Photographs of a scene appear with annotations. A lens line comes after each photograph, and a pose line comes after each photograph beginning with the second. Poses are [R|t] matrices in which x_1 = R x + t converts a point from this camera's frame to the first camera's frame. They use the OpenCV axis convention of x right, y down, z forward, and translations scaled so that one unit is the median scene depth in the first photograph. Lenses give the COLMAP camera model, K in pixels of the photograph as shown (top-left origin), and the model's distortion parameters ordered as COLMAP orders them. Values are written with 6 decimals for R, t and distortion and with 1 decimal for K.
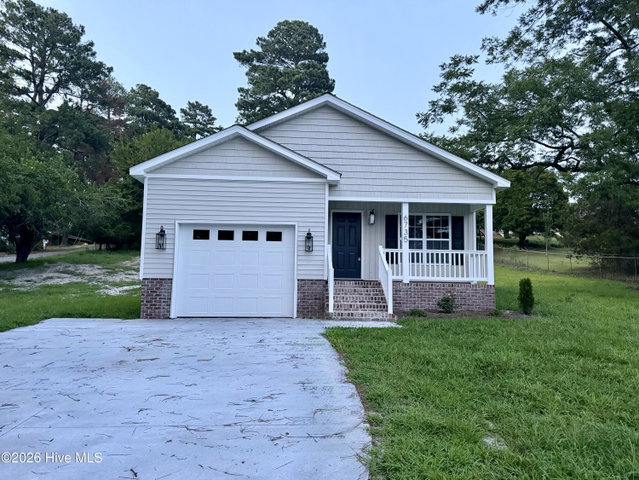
lens RADIAL K [[459.1, 0, 319.5], [0, 459.1, 240.0], [0, 0, 1]] dist [0.030546, -0.002273]
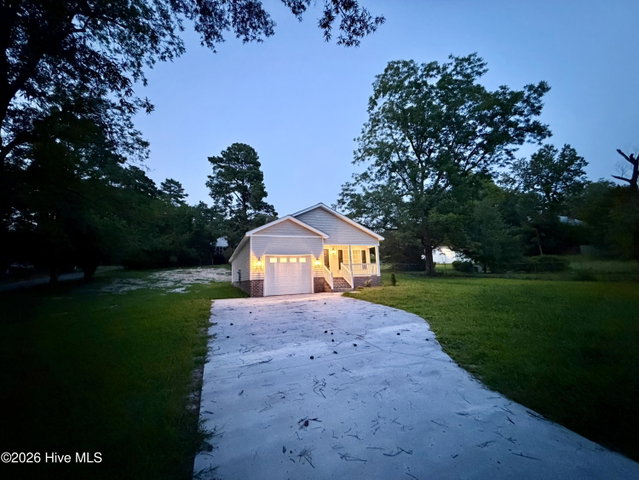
lens RADIAL K [[255.4, 0, 319.5], [0, 255.4, 240.0], [0, 0, 1]] dist [-0.000059, 0.000312]
pose [[0.949495, -0.000539, 0.313781, -0.377743], [0.022967, 0.997436, -0.067783, -0.017156], [-0.312939, 0.071566, 0.947073, -0.275855]]
